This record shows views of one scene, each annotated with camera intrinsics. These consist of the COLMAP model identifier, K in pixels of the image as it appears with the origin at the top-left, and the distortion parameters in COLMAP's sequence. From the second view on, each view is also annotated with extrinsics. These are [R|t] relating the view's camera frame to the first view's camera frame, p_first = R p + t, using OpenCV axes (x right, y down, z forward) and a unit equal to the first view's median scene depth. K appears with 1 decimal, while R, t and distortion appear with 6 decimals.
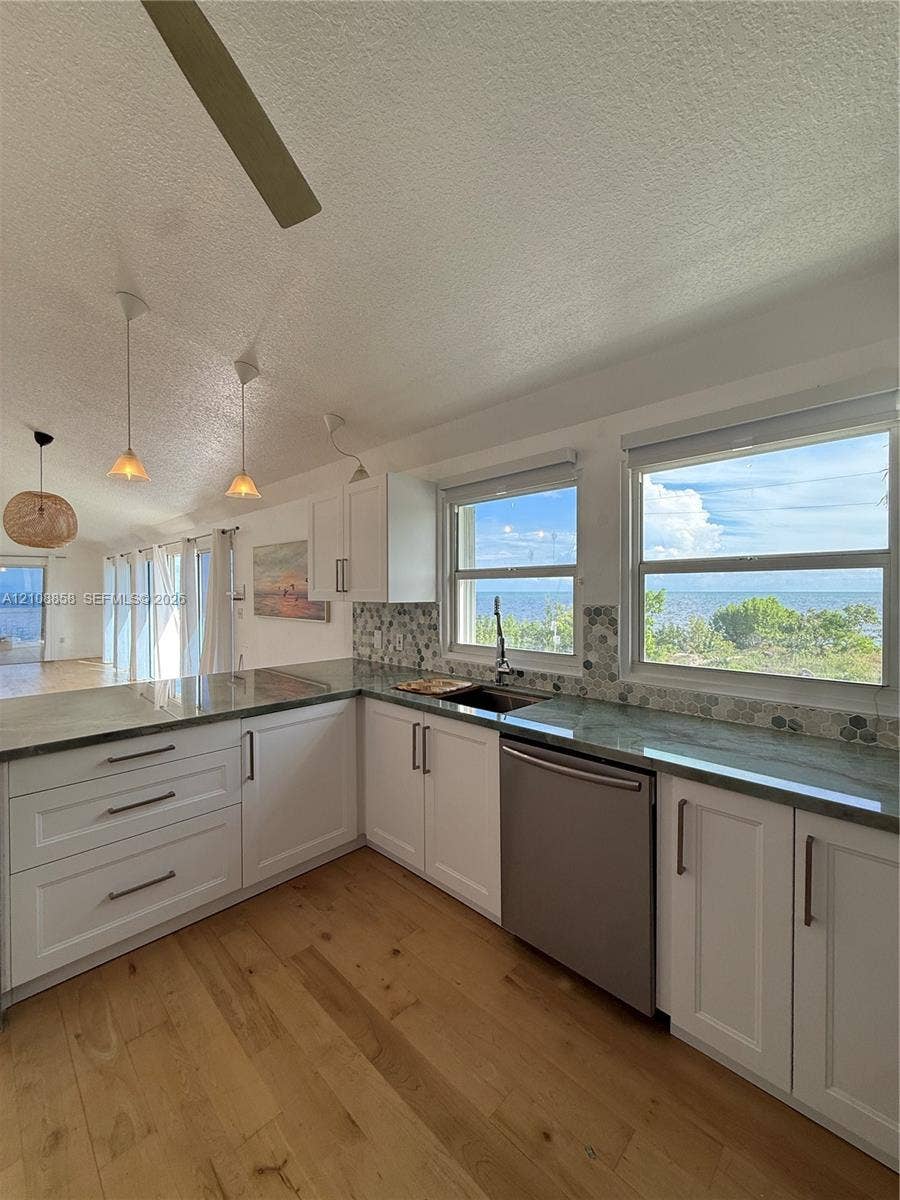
lens RADIAL K [[481.9, 0, 450.0], [0, 481.9, 594.0], [0, 0, 1]] dist [0.003556, 0.000150]
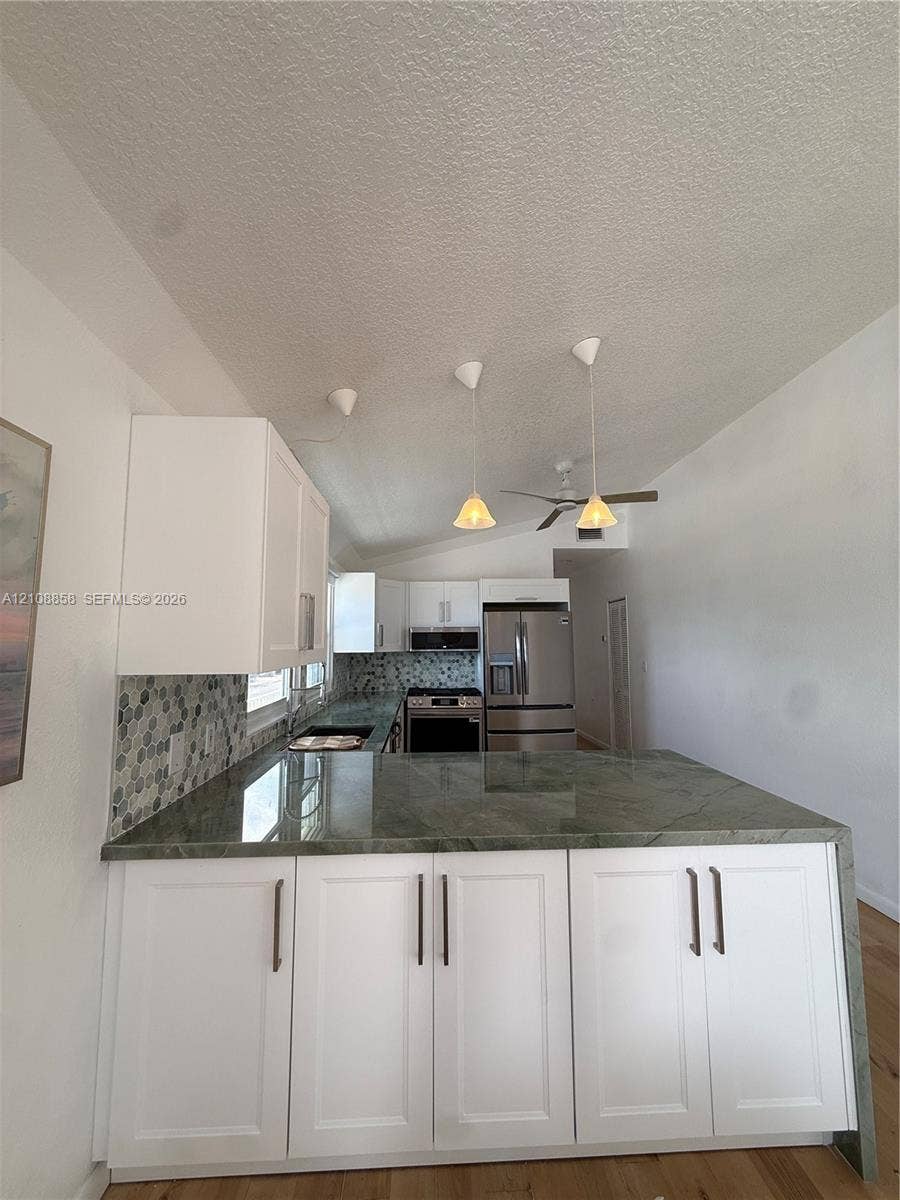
lens RADIAL K [[481.9, 0, 452.5], [0, 481.9, 598.1], [0, 0, 1]] dist [0.003556, 0.000150]
pose [[-0.730806, 0.073800, 0.678584, -0.658627], [0.019731, 0.996007, -0.087072, -0.009020], [-0.682300, -0.050244, -0.729344, 1.137103]]
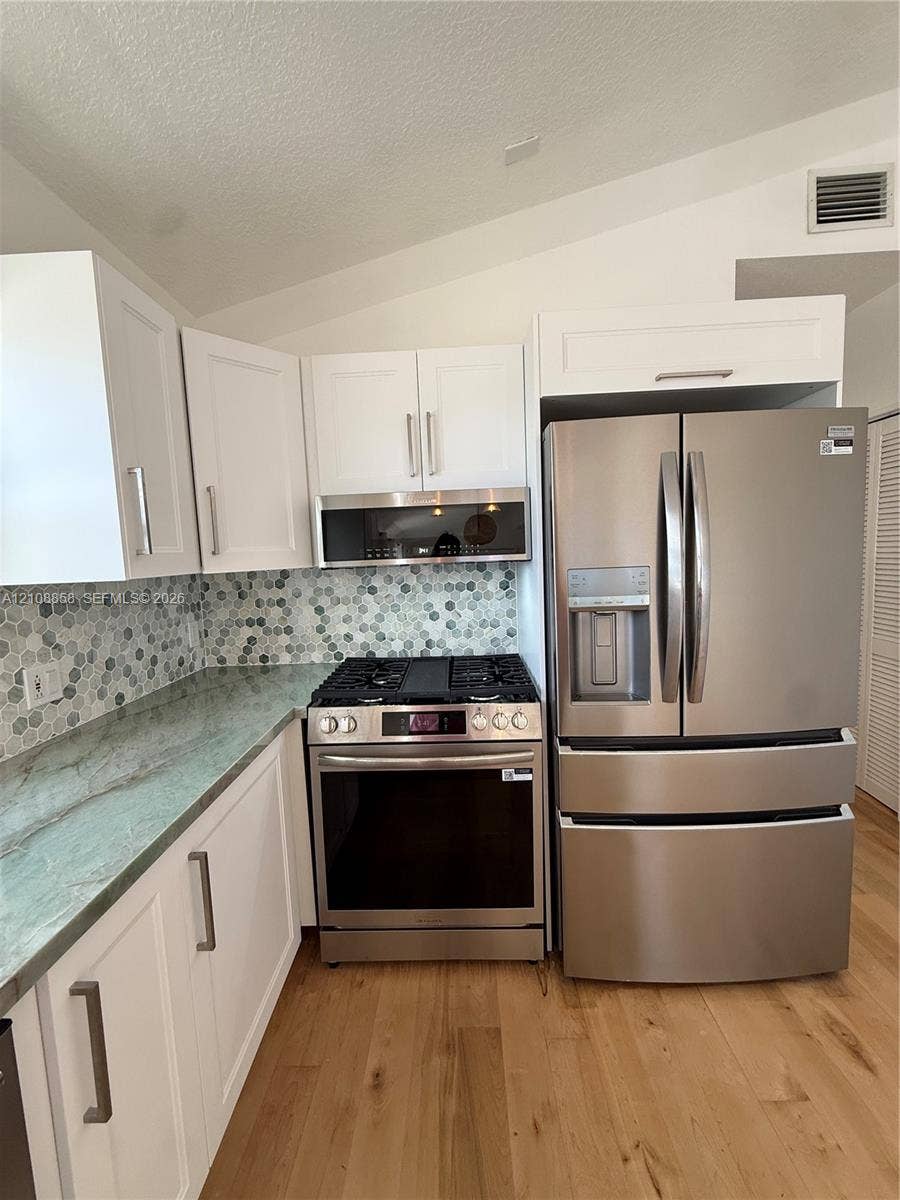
lens RADIAL K [[481.9, 0, 451.1], [0, 481.9, 594.4], [0, 0, 1]] dist [0.003556, 0.000150]
pose [[-0.672844, -0.037669, 0.738825, -0.345064], [0.052438, 0.993762, 0.098422, -0.000636], [-0.737924, 0.104965, -0.666671, 0.770693]]
